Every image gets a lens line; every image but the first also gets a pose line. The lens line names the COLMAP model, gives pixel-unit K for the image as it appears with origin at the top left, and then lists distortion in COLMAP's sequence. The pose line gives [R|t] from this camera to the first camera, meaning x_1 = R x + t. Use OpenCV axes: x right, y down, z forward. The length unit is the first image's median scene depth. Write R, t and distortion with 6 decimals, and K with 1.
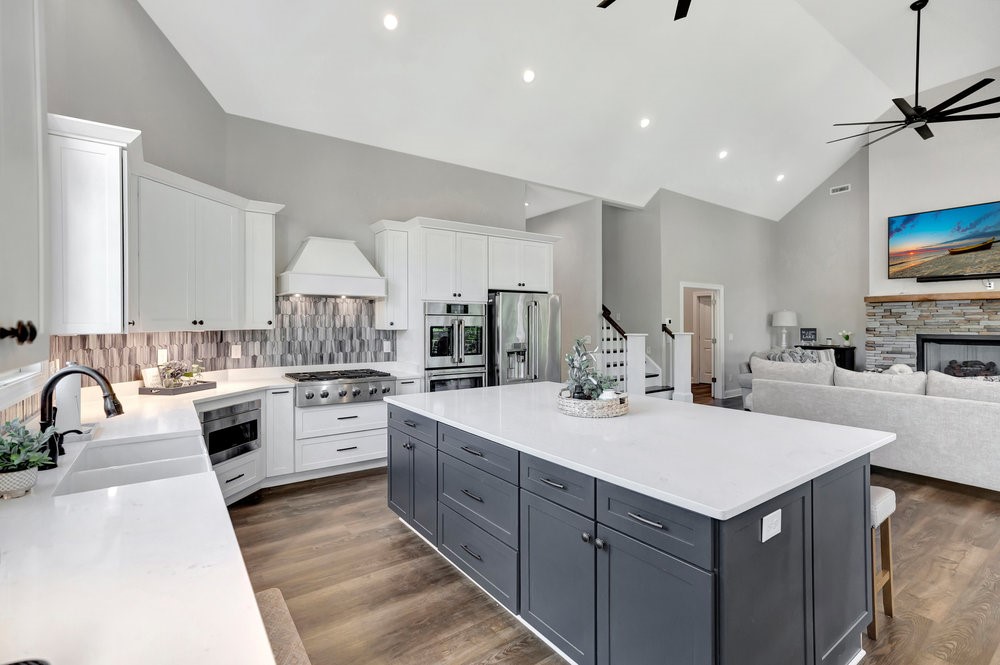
lens RADIAL K [[462.1, 0, 495.0], [0, 462.1, 326.9], [0, 0, 1]] dist [-0.024556, 0.002097]
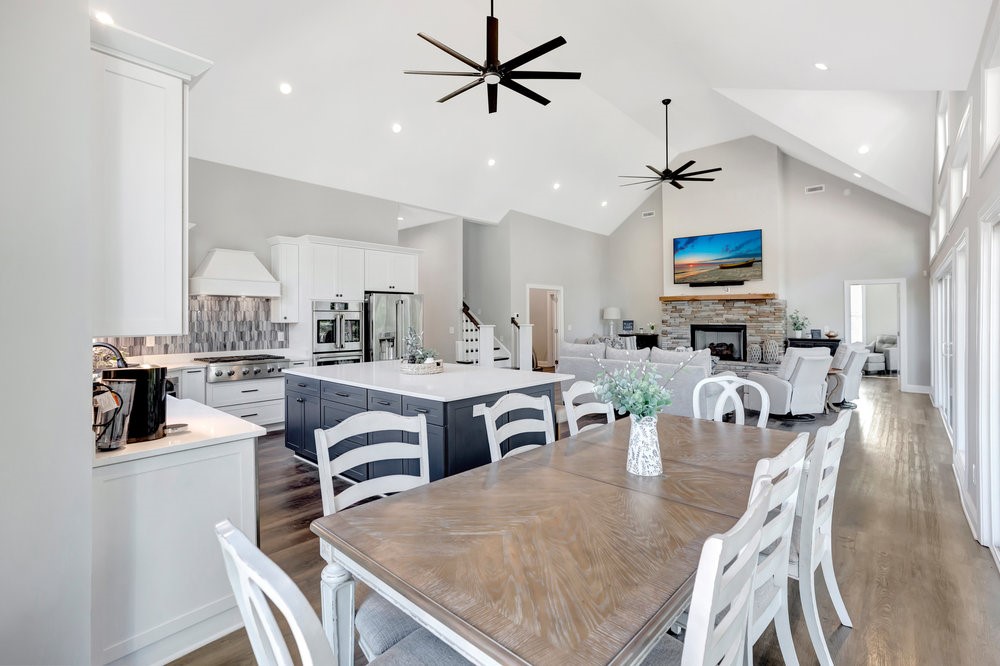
lens RADIAL K [[462.1, 0, 489.4], [0, 462.1, 315.8], [0, 0, 1]] dist [-0.024556, 0.002097]
pose [[0.977304, -0.001630, 0.211835, 0.043036], [0.003893, 0.999940, -0.010266, 0.001815], [-0.211805, 0.010857, 0.977252, -0.268090]]
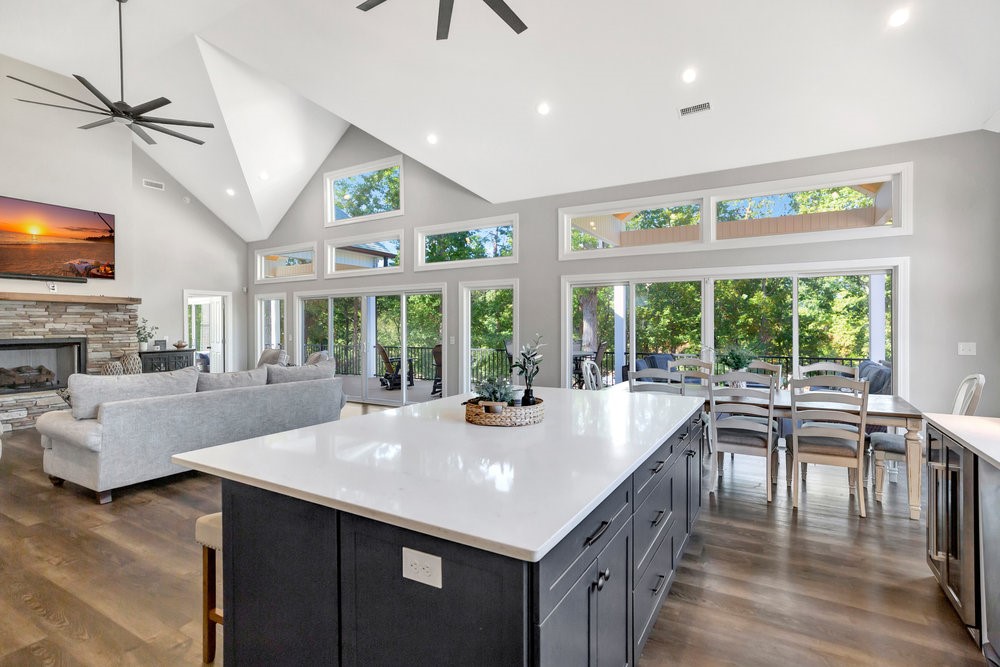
lens RADIAL K [[462.1, 0, 501.0], [0, 462.1, 326.3], [0, 0, 1]] dist [-0.024556, 0.002097]
pose [[-0.398383, -0.000117, 0.917219, -0.215004], [0.013635, 0.999889, 0.006049, -0.000221], [-0.917118, 0.014917, -0.398337, 0.482053]]
